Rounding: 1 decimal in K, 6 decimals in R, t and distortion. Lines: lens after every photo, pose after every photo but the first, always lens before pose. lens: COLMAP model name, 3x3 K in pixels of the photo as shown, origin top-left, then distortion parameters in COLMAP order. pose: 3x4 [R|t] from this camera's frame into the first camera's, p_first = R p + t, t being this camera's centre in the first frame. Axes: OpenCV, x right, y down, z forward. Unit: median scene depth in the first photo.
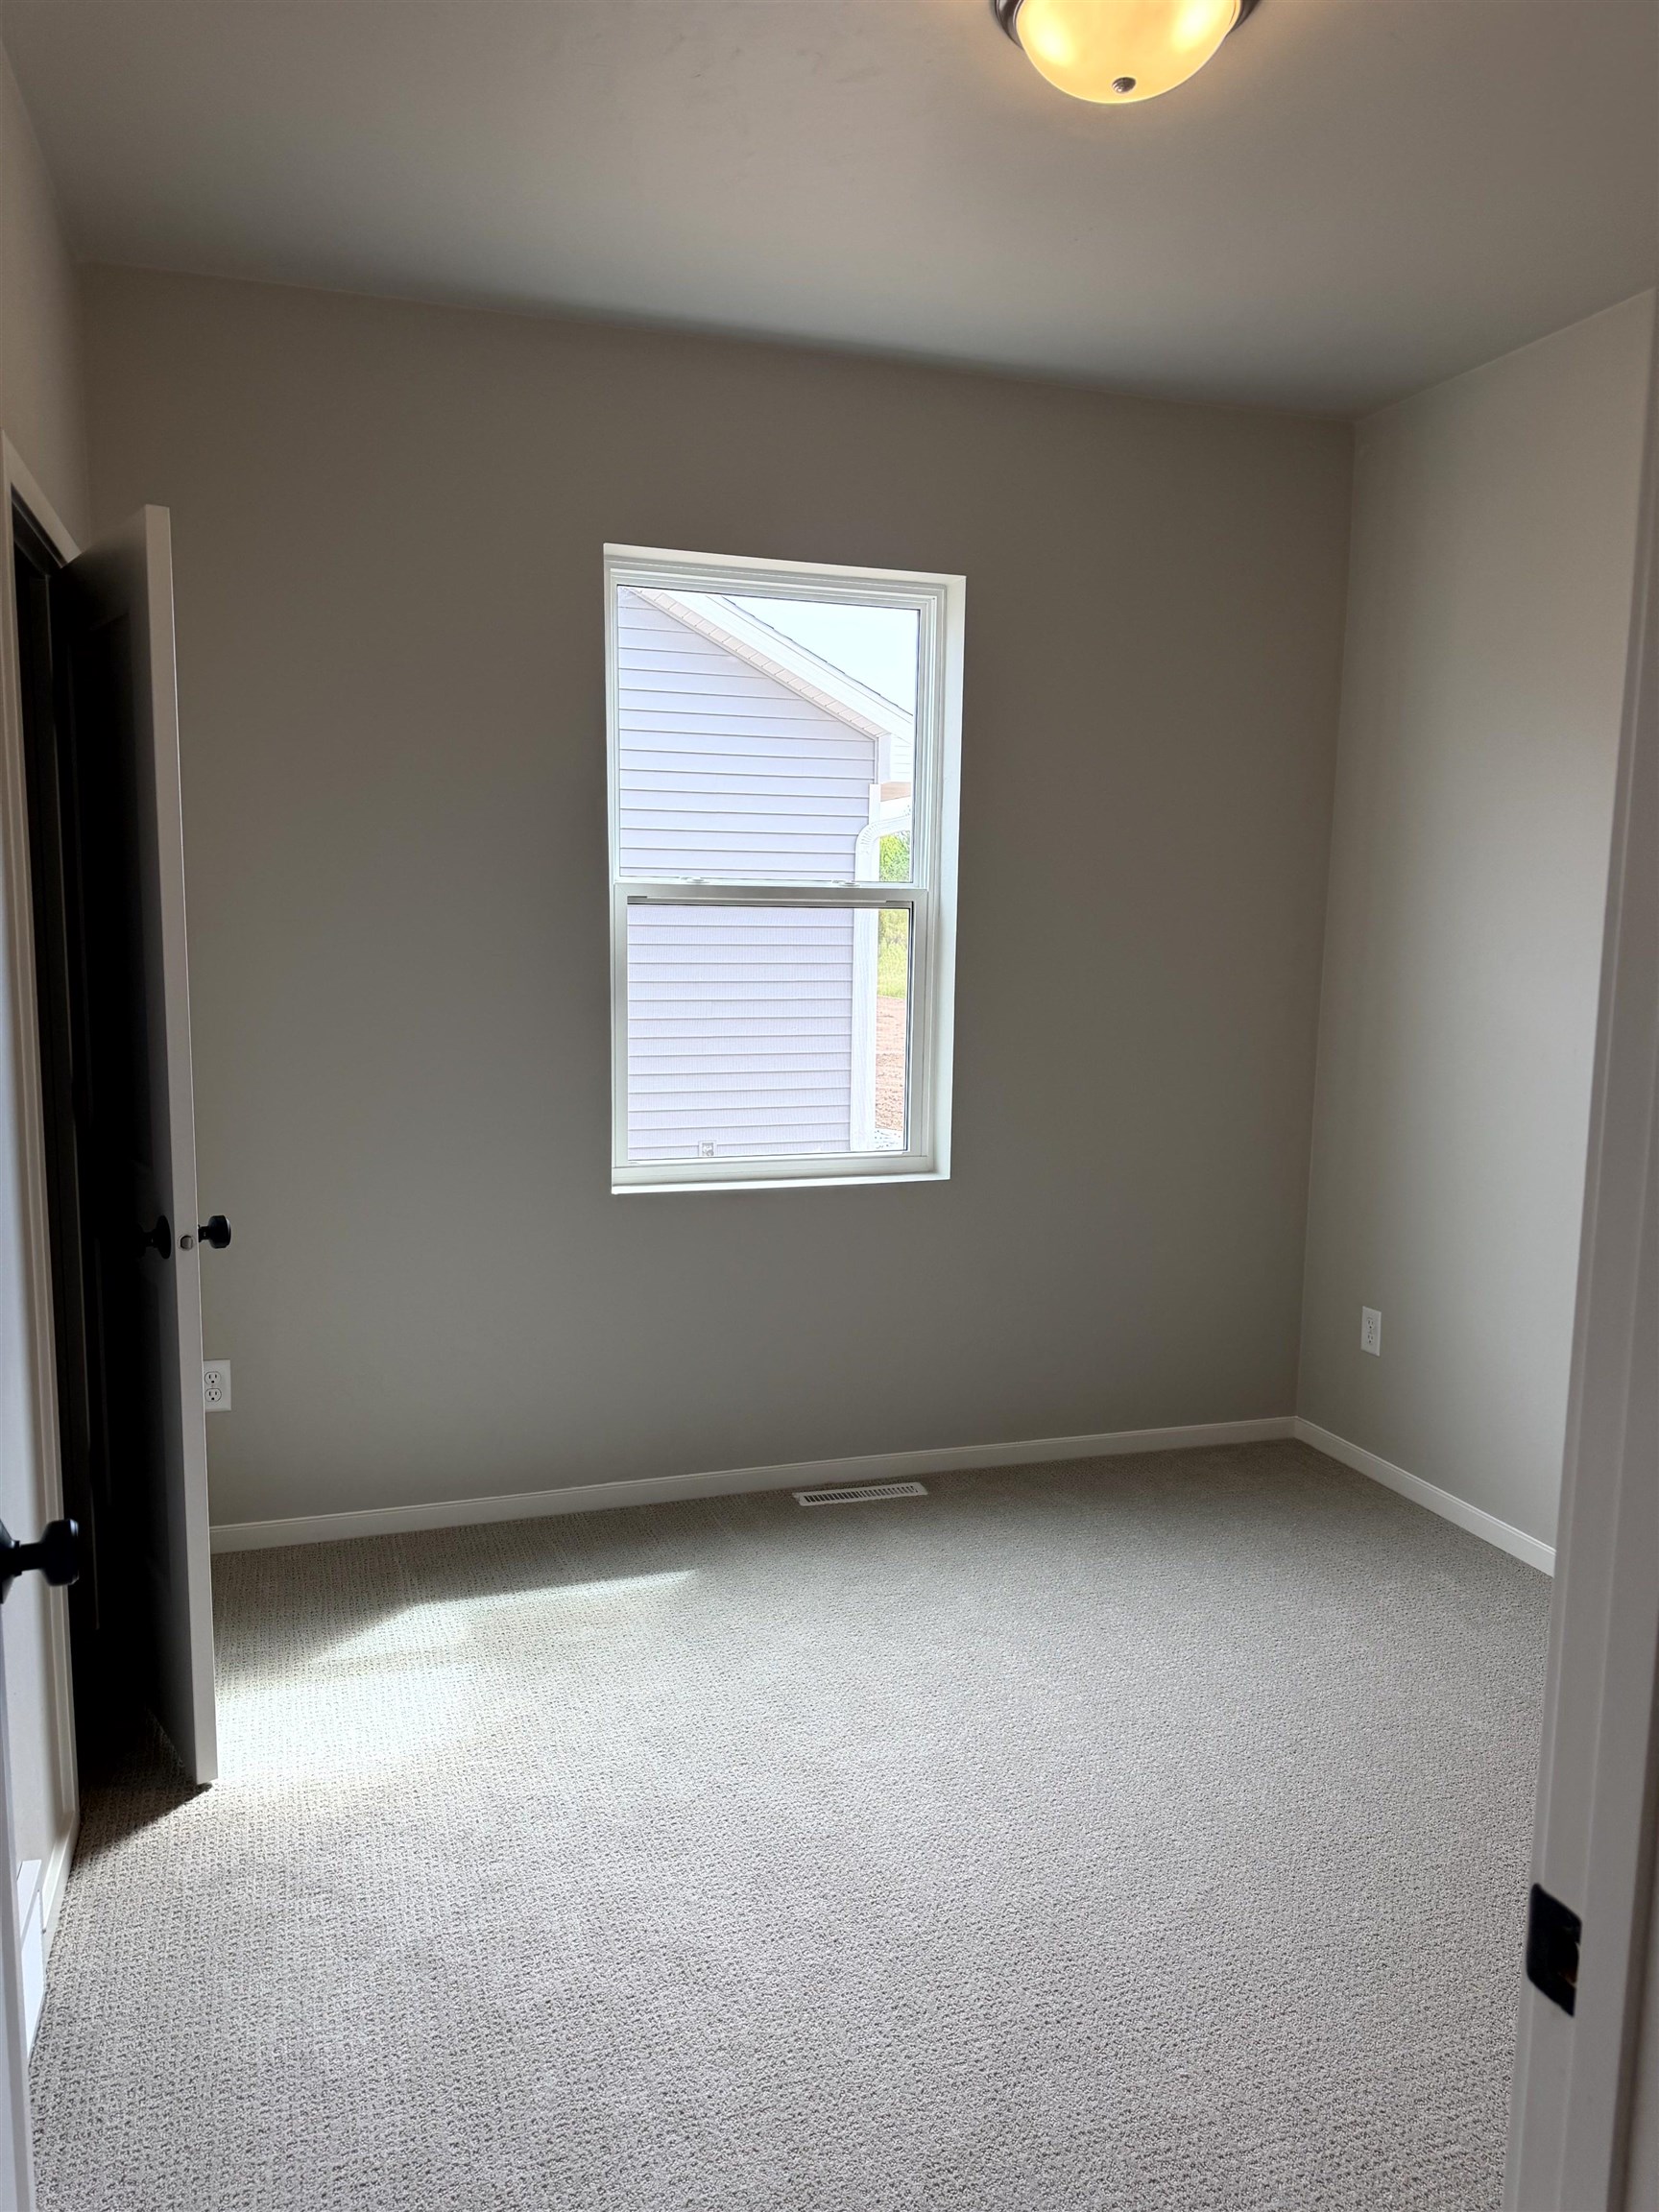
lens RADIAL K [[1570.4, 0, 818.8], [0, 1570.4, 1103.4], [0, 0, 1]] dist [0.113171, -0.195286]
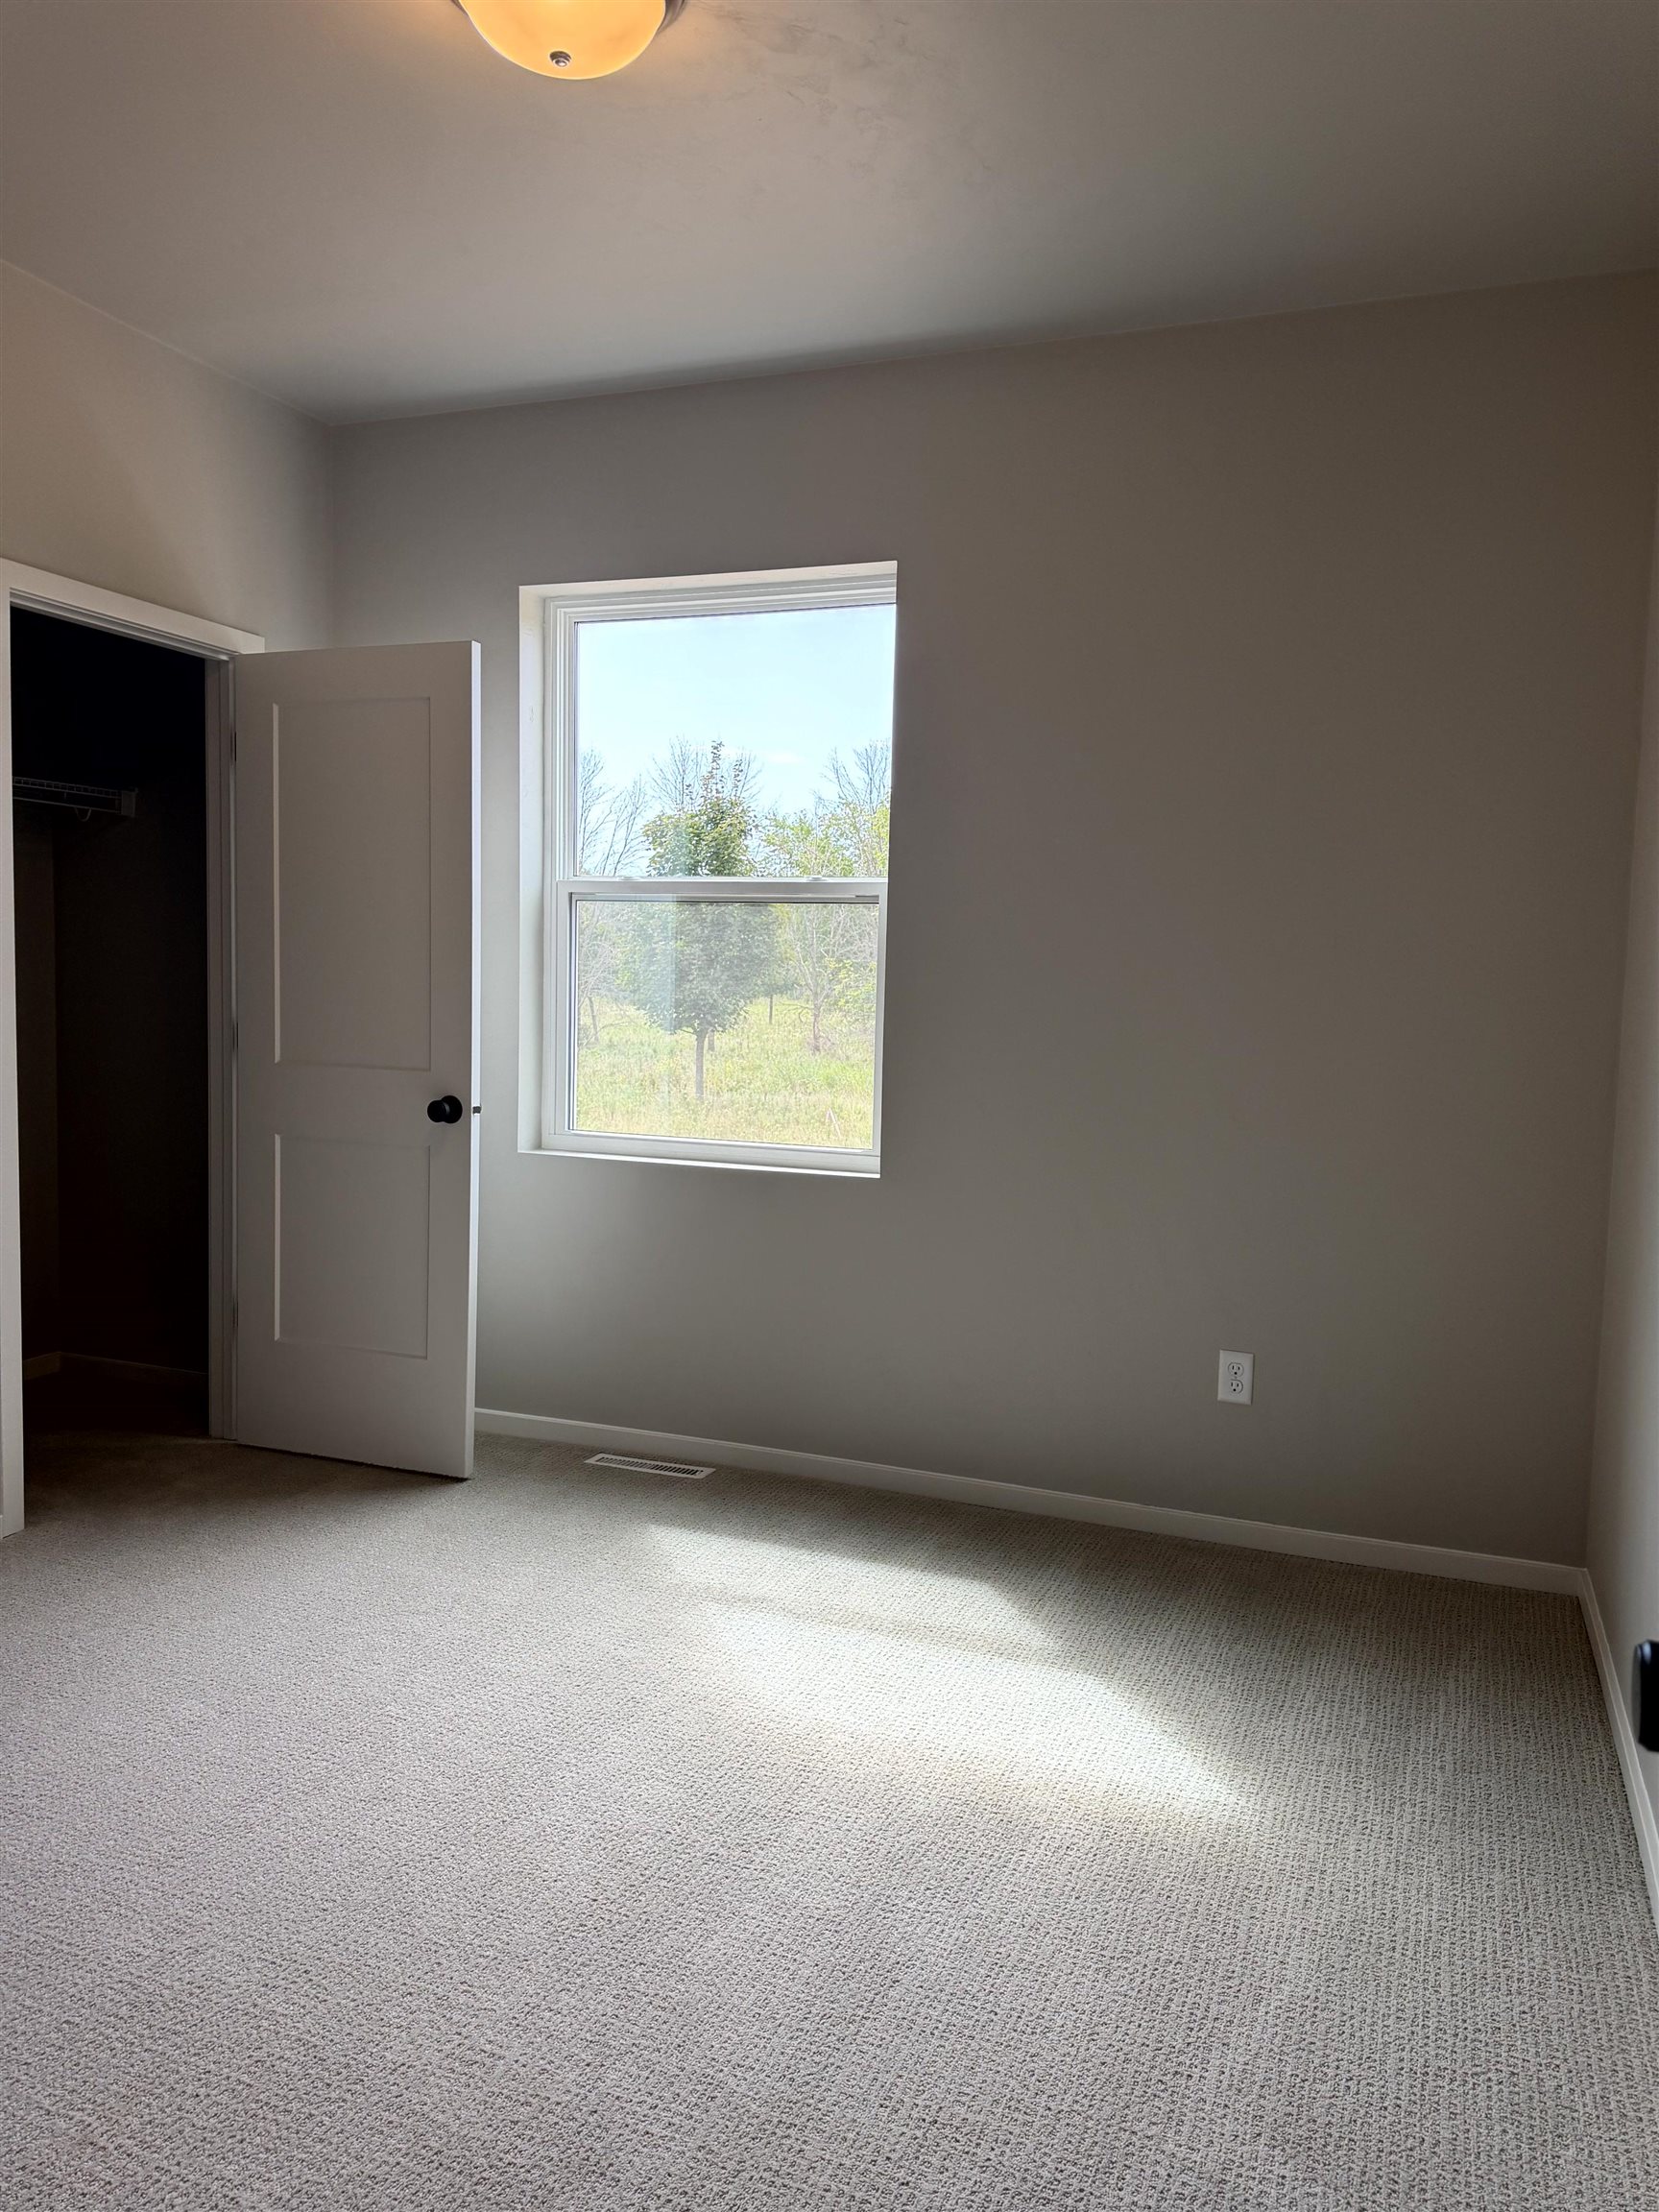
lens RADIAL K [[1570.4, 0, 818.8], [0, 1570.4, 1103.4], [0, 0, 1]] dist [0.113171, -0.195286]
pose [[0.770439, 0.074416, -0.633156, 0.742243], [-0.077853, 0.996713, 0.022411, -0.021852], [0.632742, 0.032027, 0.773700, 0.252113]]
